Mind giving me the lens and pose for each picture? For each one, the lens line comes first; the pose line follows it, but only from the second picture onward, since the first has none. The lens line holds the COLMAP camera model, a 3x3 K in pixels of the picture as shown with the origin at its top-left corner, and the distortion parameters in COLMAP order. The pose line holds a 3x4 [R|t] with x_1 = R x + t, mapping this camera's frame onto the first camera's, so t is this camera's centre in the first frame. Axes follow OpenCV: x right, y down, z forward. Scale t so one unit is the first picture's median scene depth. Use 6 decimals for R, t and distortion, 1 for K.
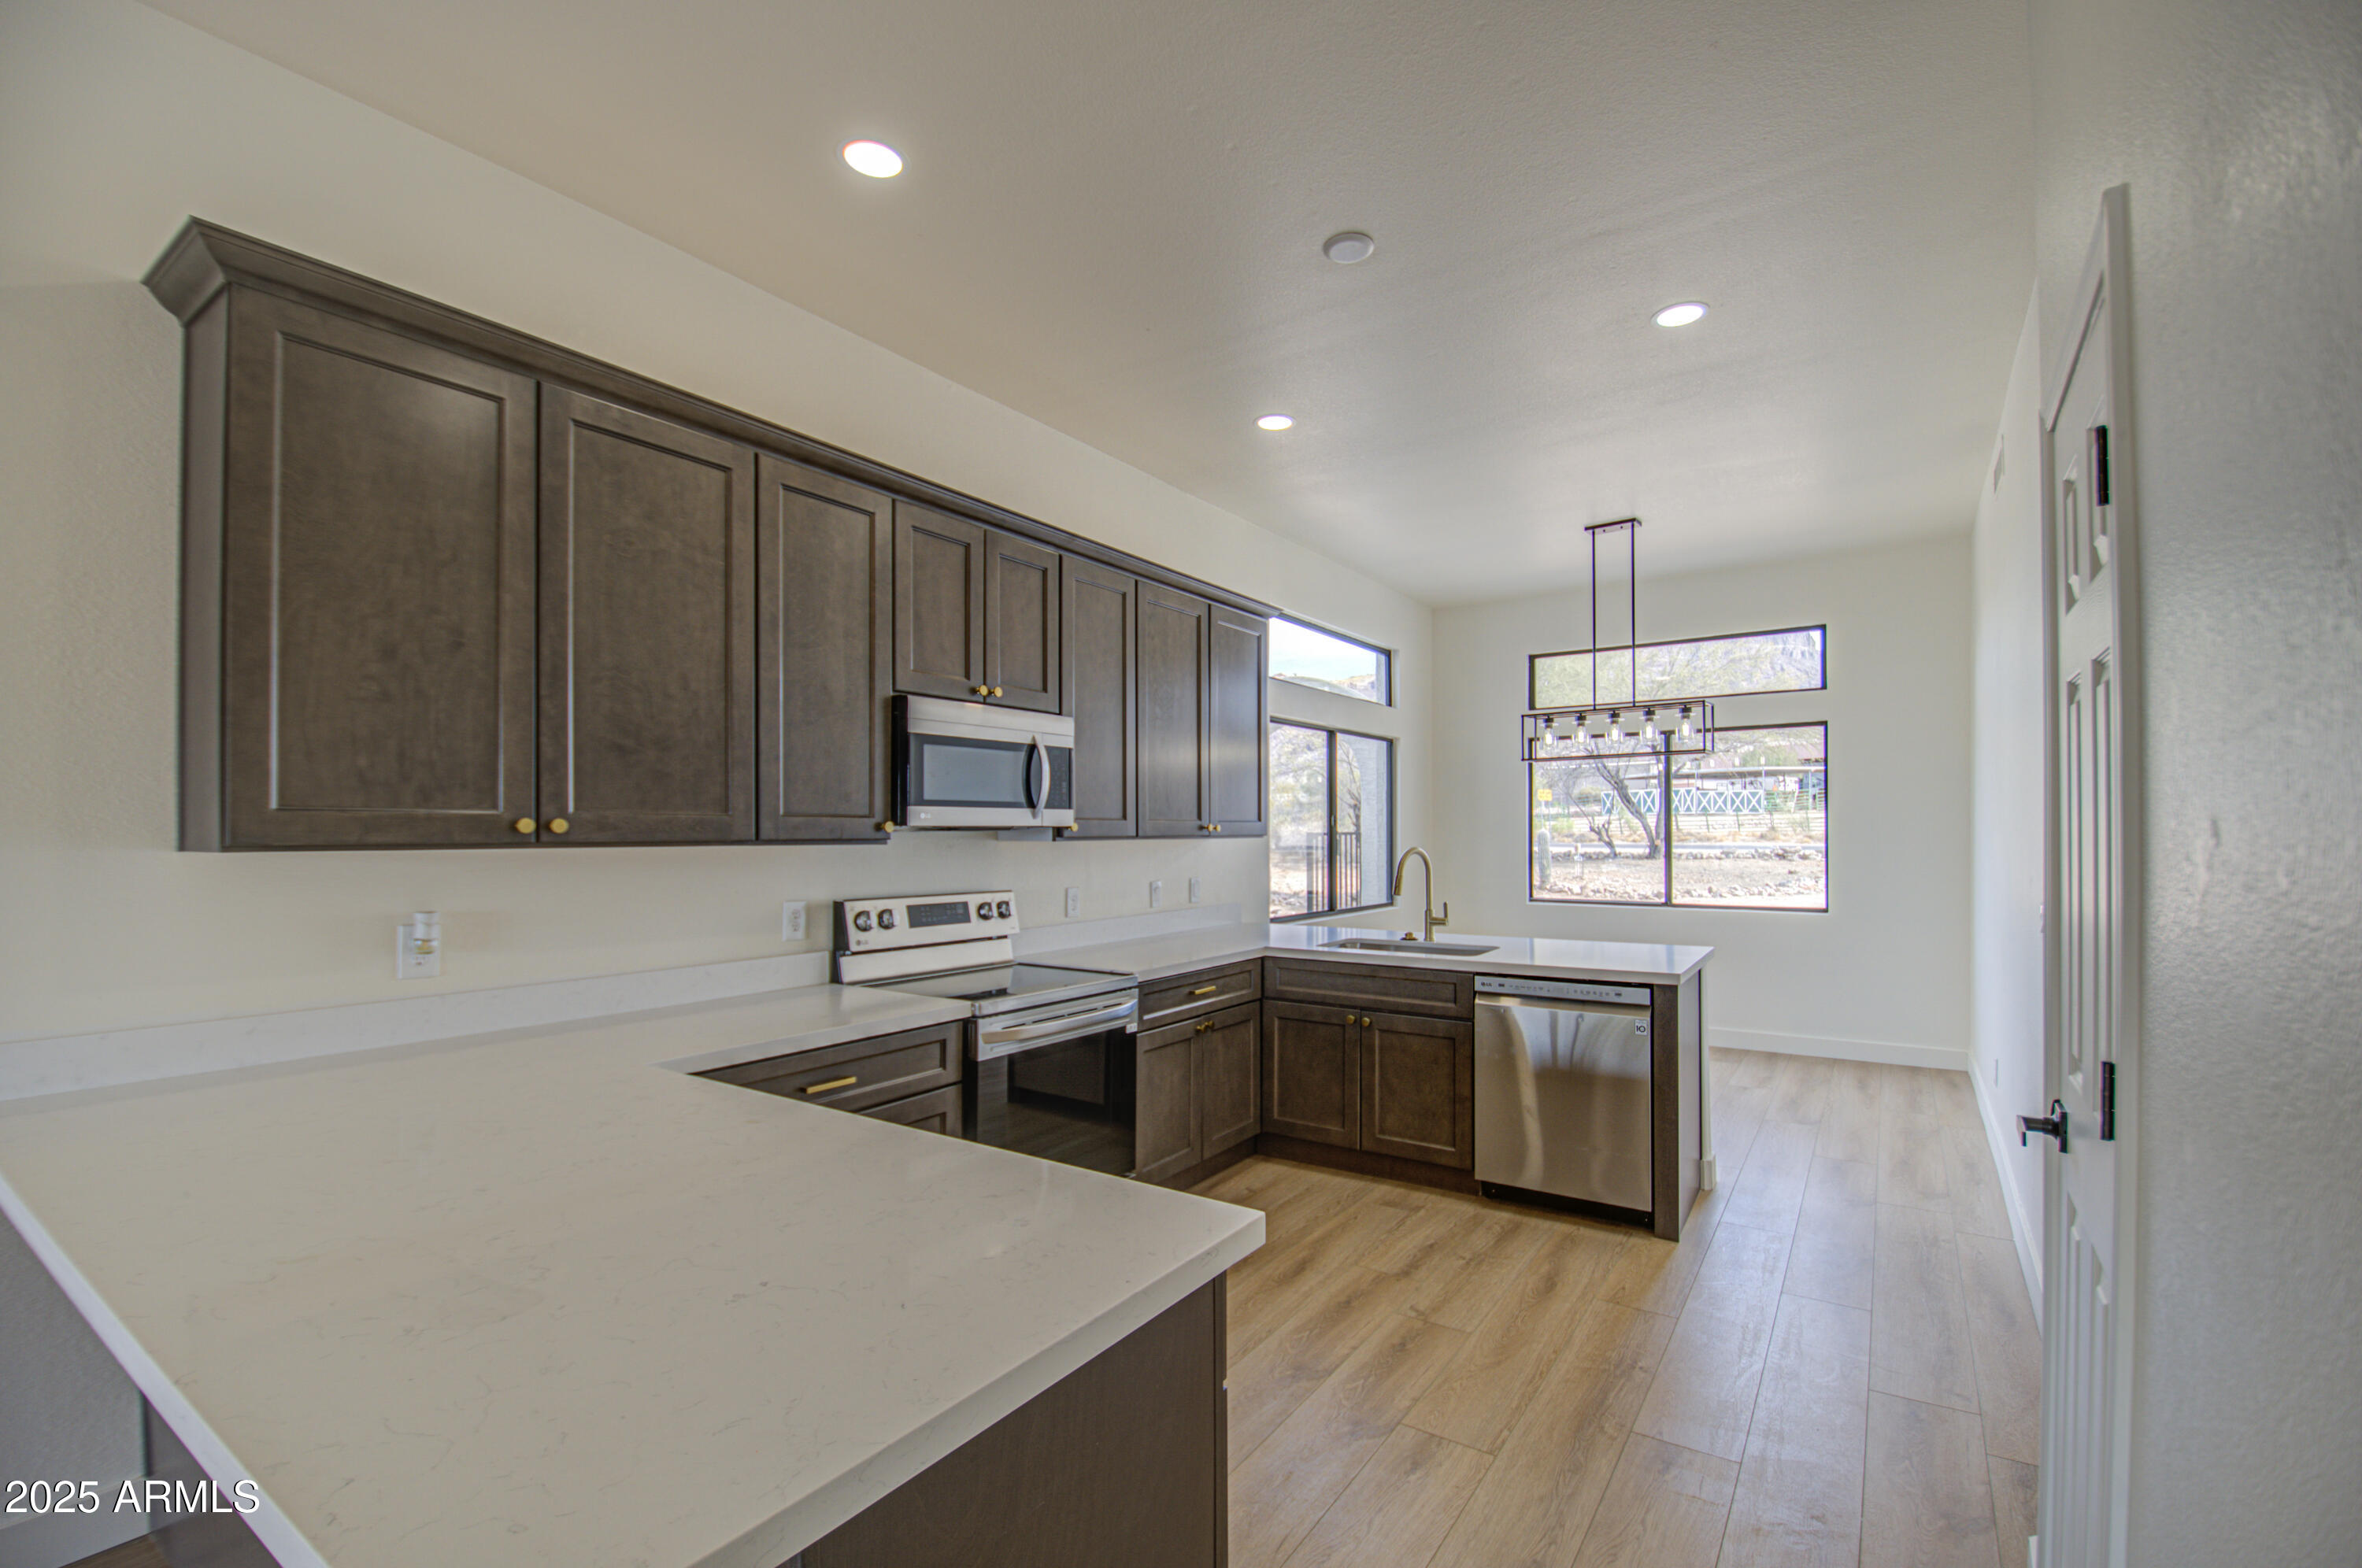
lens RADIAL K [[1053.5, 0, 1198.0], [0, 1053.5, 828.0], [0, 0, 1]] dist [0.008763, -0.010590]
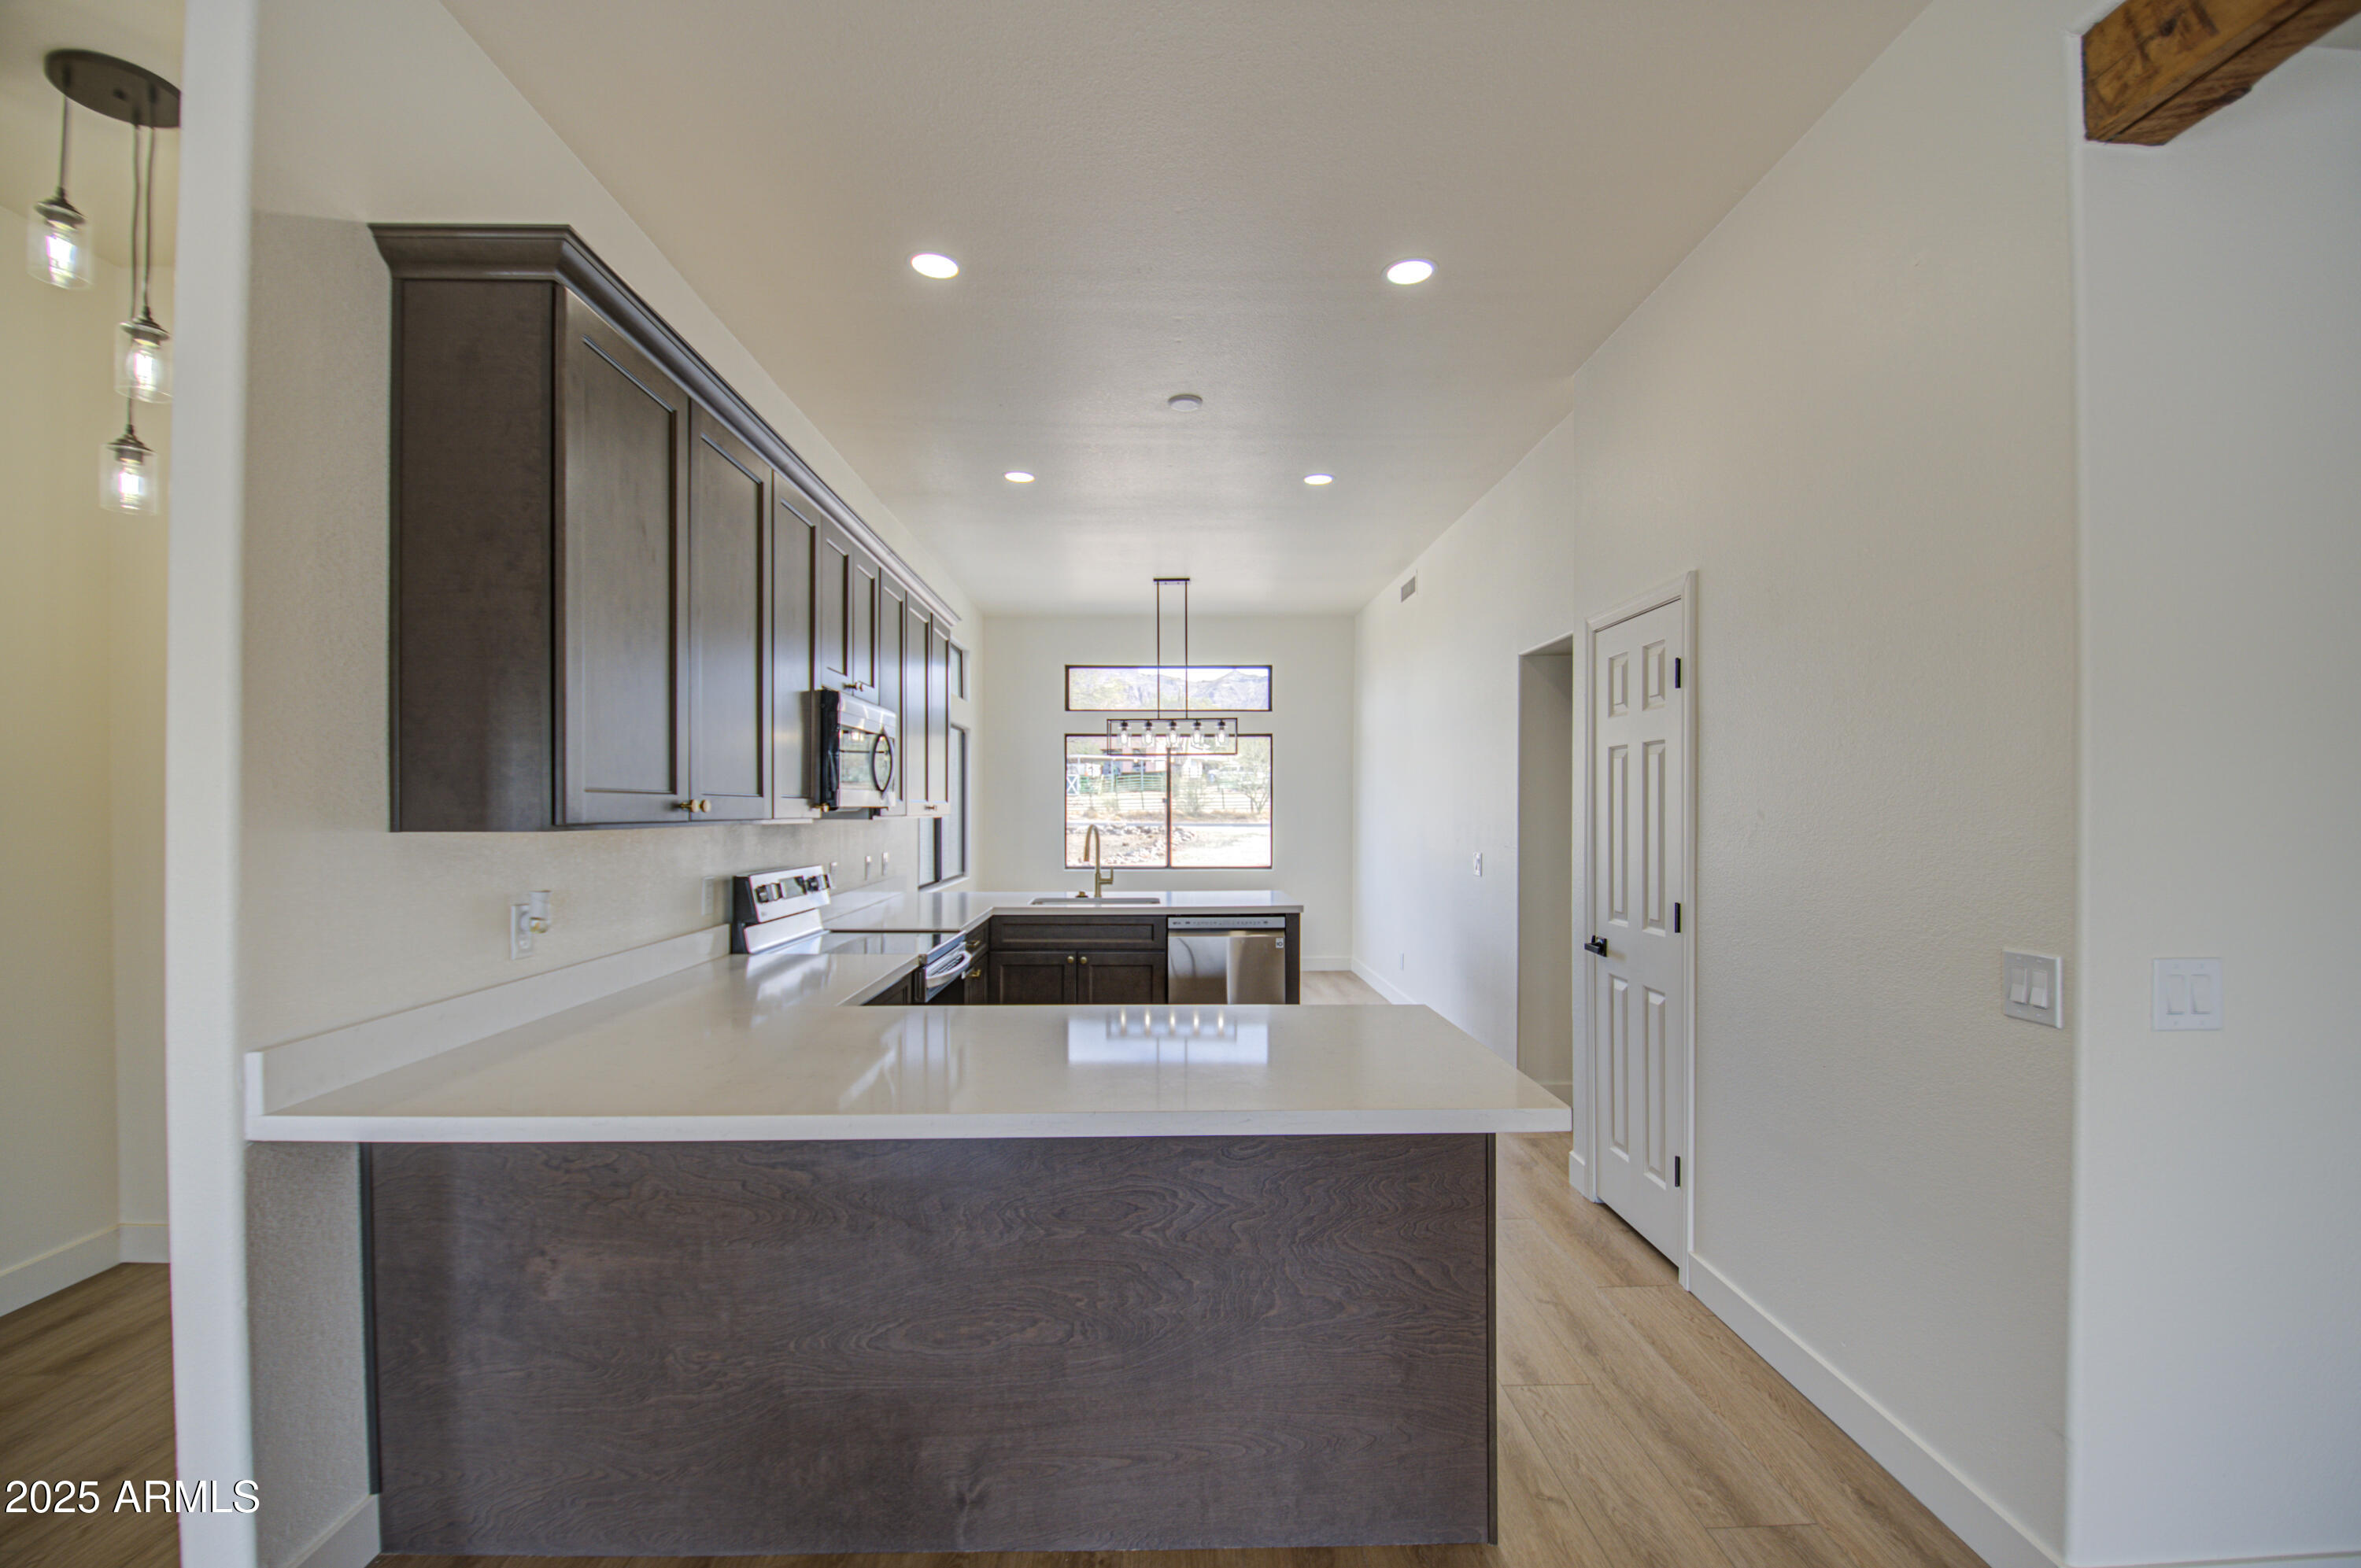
lens RADIAL K [[1053.1, 0, 1168.9], [0, 1053.1, 811.2], [0, 0, 1]] dist [0.008763, -0.010590]
pose [[0.819532, 0.000642, 0.573032, -0.568543], [-0.003391, 0.999987, 0.003729, -0.003105], [-0.573023, -0.004999, 0.819524, -0.128676]]
